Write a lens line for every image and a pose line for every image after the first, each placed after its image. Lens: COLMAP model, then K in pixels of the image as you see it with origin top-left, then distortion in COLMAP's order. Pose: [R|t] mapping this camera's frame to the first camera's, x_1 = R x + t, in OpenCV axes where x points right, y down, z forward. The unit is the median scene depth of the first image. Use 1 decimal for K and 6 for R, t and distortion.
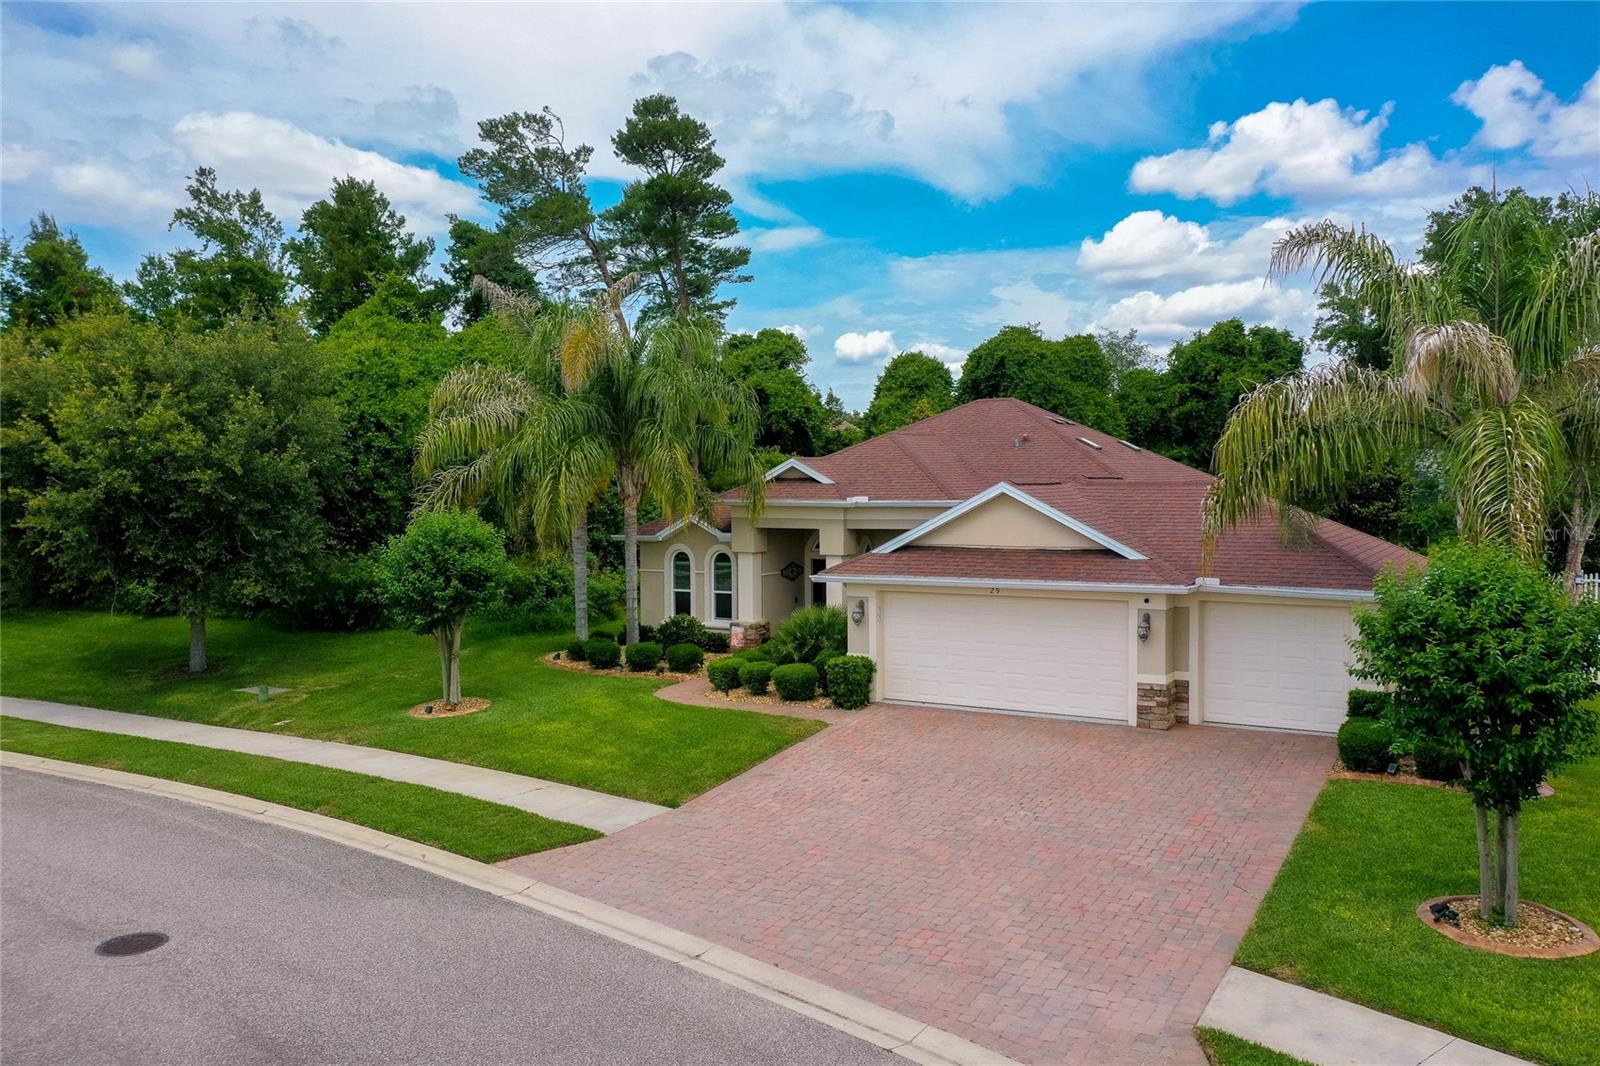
lens RADIAL K [[1278.5, 0, 804.1], [0, 1278.5, 533.9], [0, 0, 1]] dist [0.028660, 0.017988]
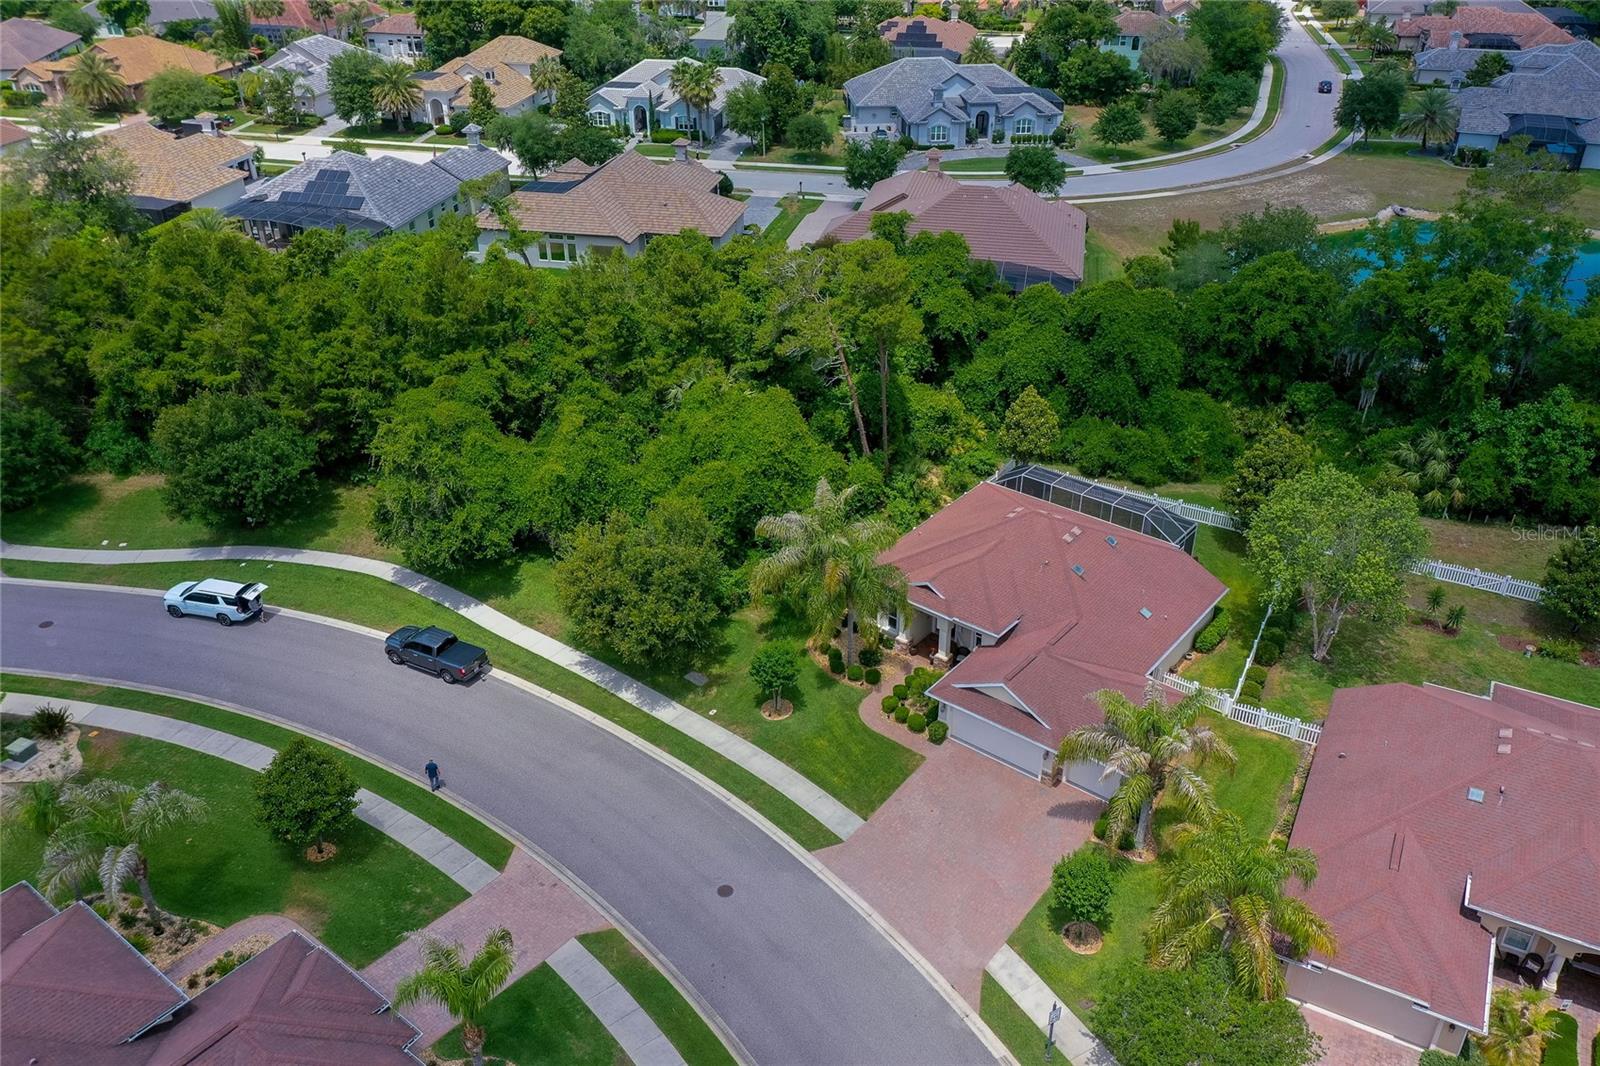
lens RADIAL K [[1267.7, 0, 804.7], [0, 1267.7, 534.1], [0, 0, 1]] dist [0.022916, 0.038579]
pose [[0.988501, 0.079889, -0.128385, 0.072680], [-0.011032, 0.884881, 0.465686, -1.503719], [0.150809, -0.458915, 0.875588, -1.125328]]
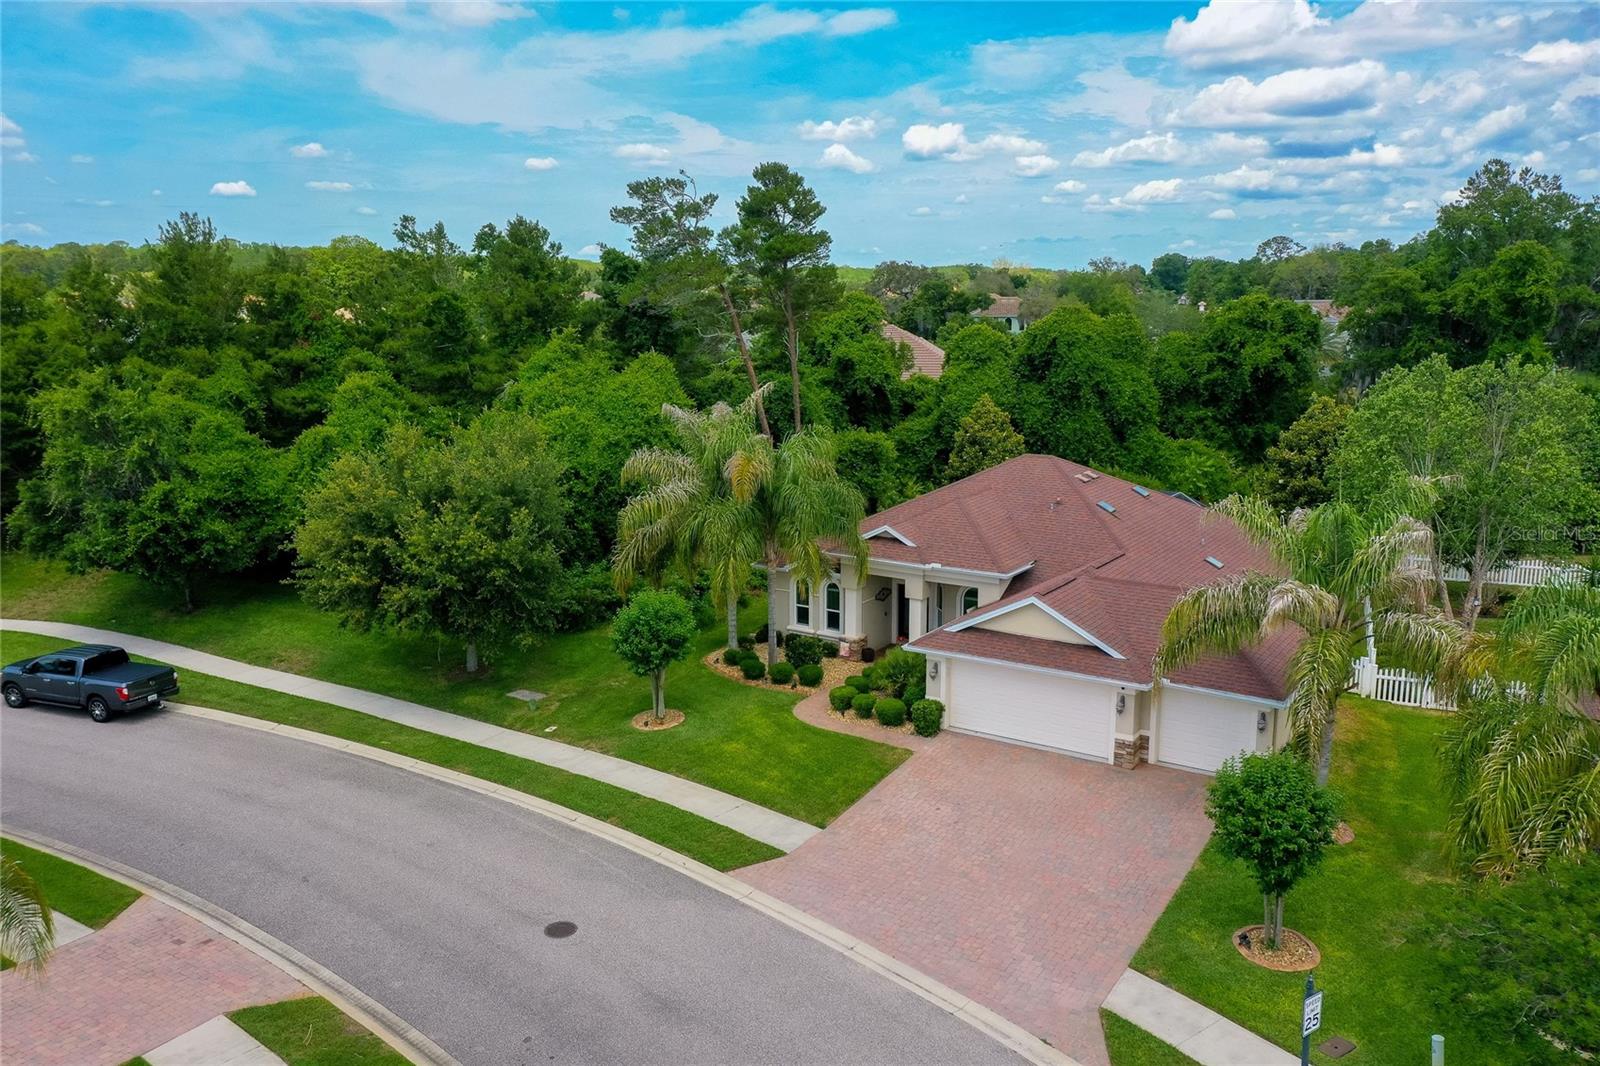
lens RADIAL K [[1267.7, 0, 804.7], [0, 1267.7, 534.1], [0, 0, 1]] dist [0.022916, 0.038579]
pose [[0.998824, 0.013576, -0.046533, -0.045439], [-0.006188, 0.987835, 0.155381, -0.358091], [0.048076, -0.154911, 0.986758, -0.486864]]
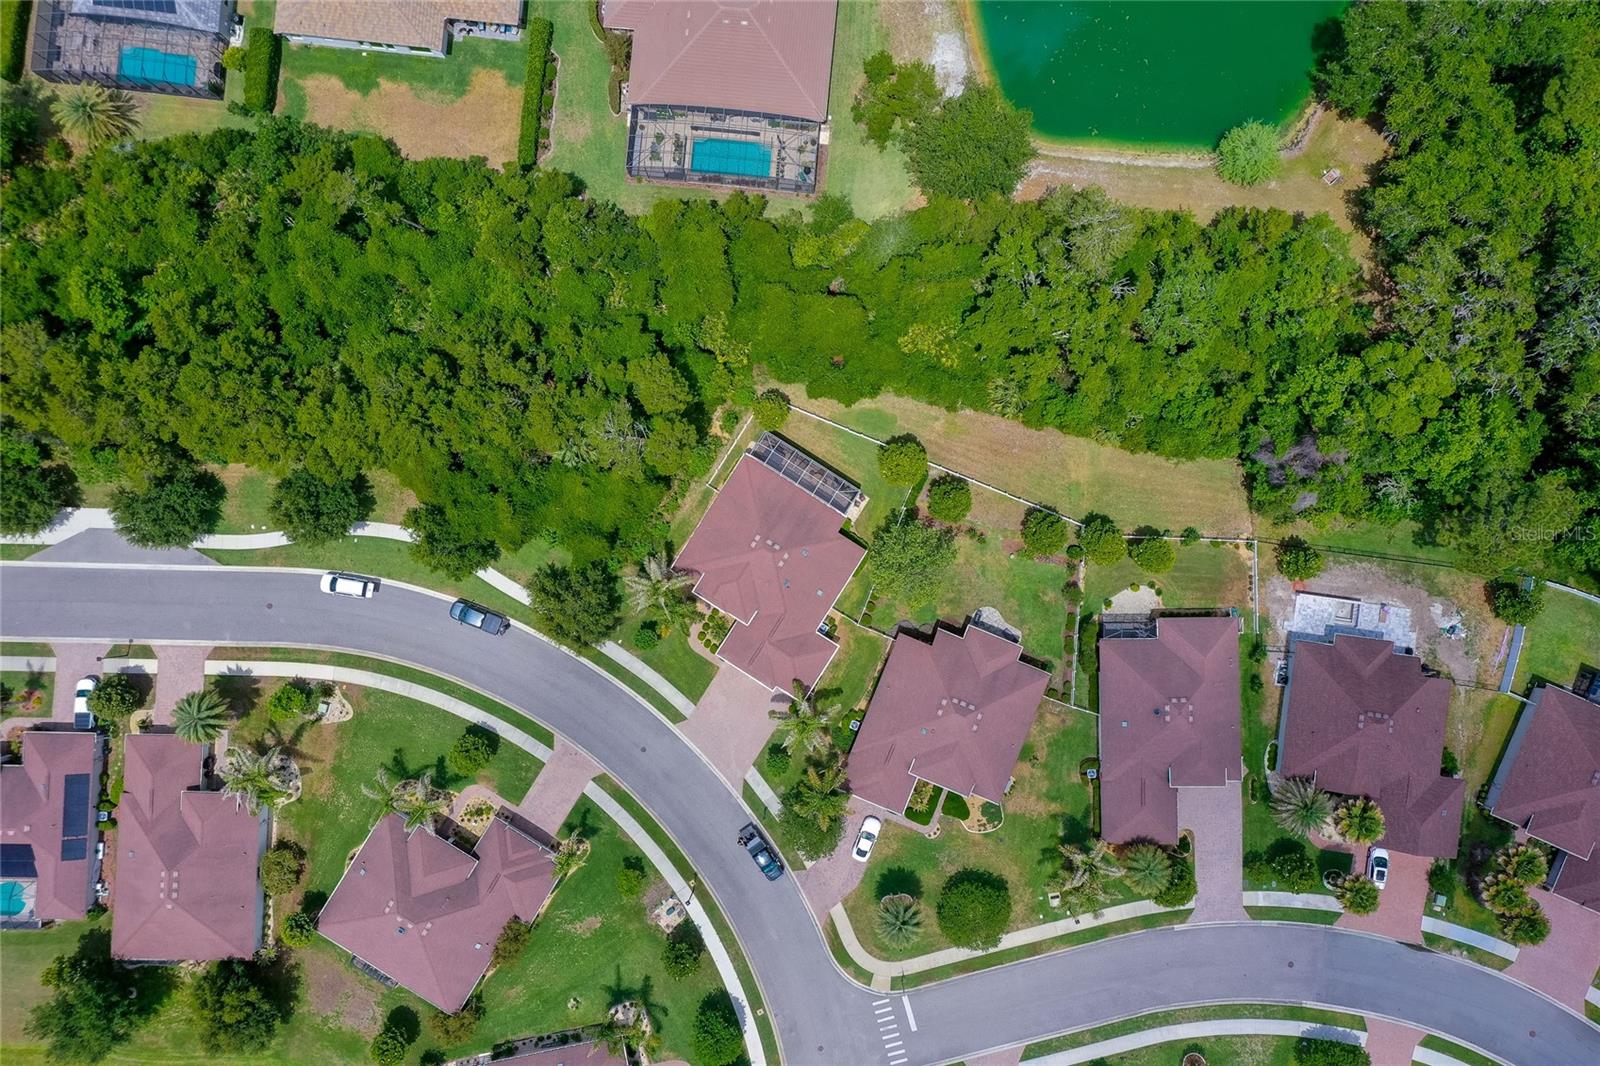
lens RADIAL K [[1278.5, 0, 804.1], [0, 1278.5, 533.9], [0, 0, 1]] dist [0.028660, 0.017988]
pose [[0.998907, 0.045587, -0.010331, 0.453901], [0.007143, 0.069565, 0.997552, -5.946425], [0.046194, -0.996535, 0.069163, 1.267733]]
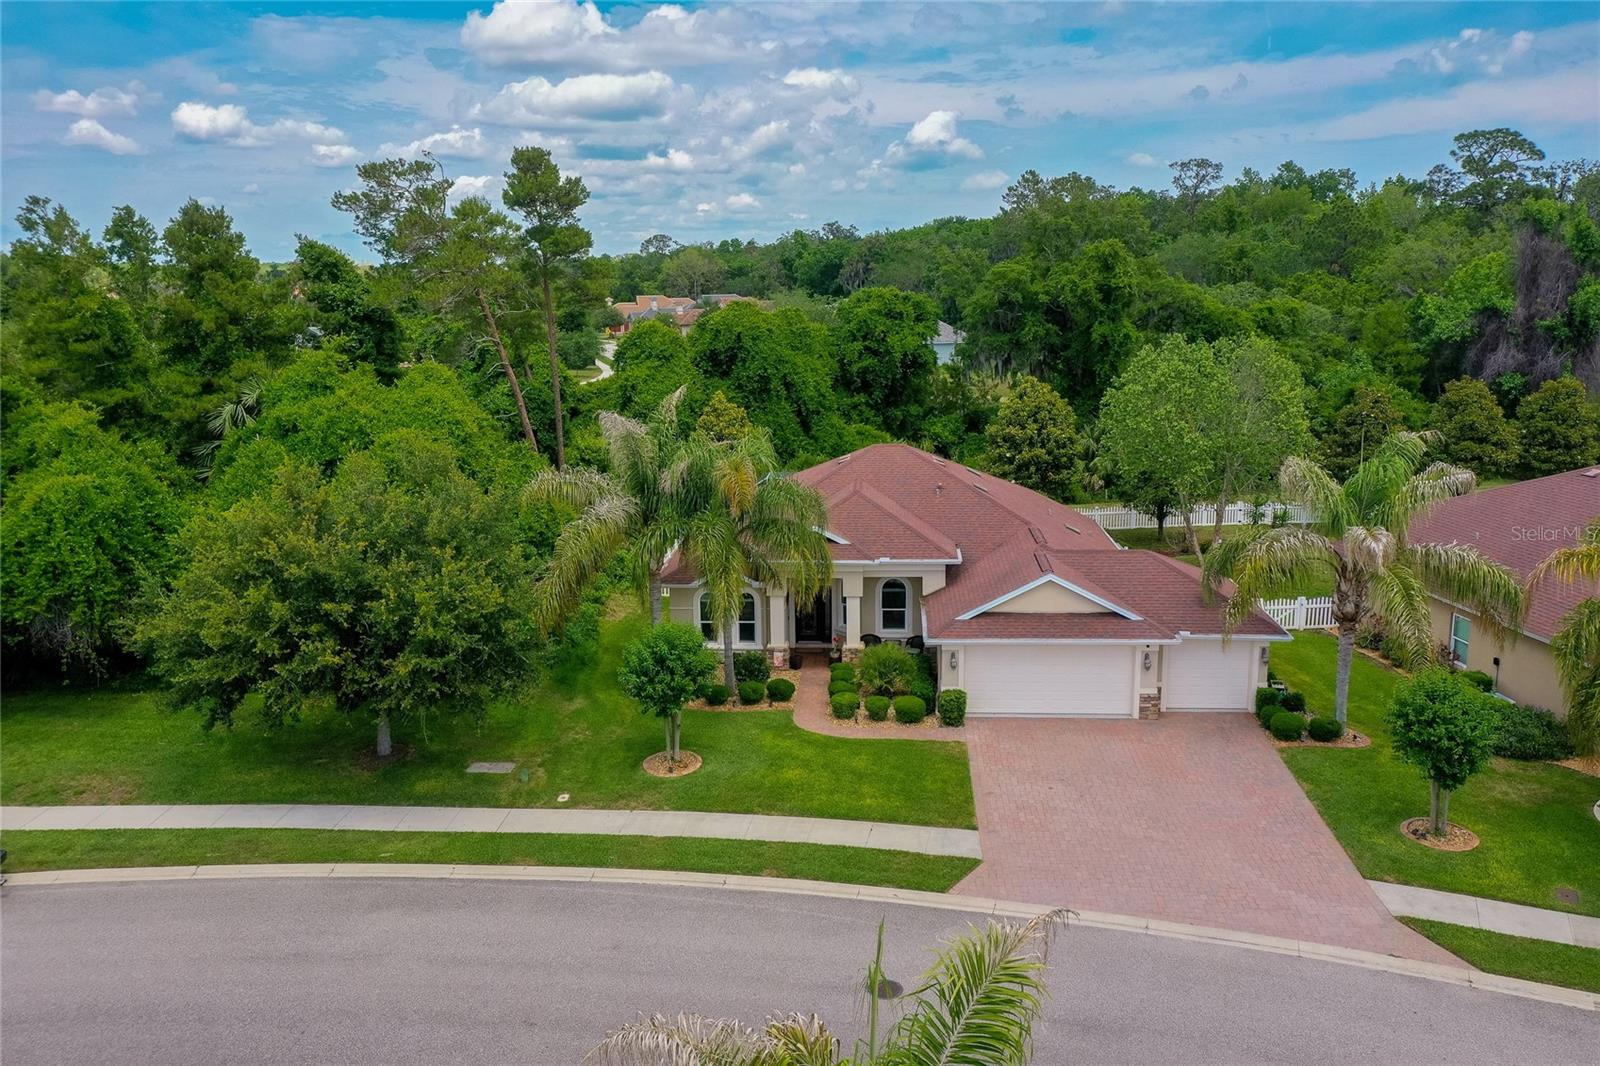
lens RADIAL K [[1296.2, 0, 807.3], [0, 1296.2, 536.0], [0, 0, 1]] dist [0.031284, 0.017088]
pose [[0.894787, -0.094200, 0.436444, -0.836145], [0.026218, 0.986889, 0.159255, -0.362551], [-0.445723, -0.131057, 0.885525, -0.276035]]
